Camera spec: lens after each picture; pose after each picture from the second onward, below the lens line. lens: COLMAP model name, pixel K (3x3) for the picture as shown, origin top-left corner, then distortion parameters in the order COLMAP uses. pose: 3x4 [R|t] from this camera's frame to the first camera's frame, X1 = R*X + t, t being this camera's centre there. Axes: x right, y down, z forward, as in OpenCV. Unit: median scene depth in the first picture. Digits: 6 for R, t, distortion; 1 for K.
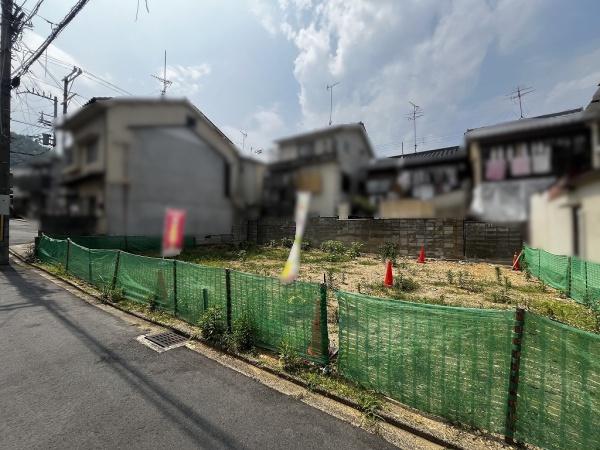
lens RADIAL K [[244.0, 0, 300.6], [0, 244.0, 224.8], [0, 0, 1]] dist [-0.003555, -0.000016]
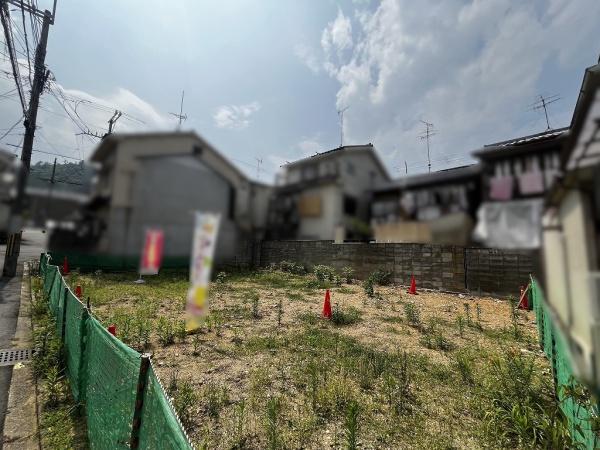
lens RADIAL K [[244.0, 0, 302.2], [0, 244.0, 220.8], [0, 0, 1]] dist [-0.003555, -0.000016]
pose [[0.986958, 0.002772, -0.160952, 0.239492], [-0.021256, 0.993341, -0.113234, 0.002758], [0.159566, 0.115179, 0.980445, 0.048929]]
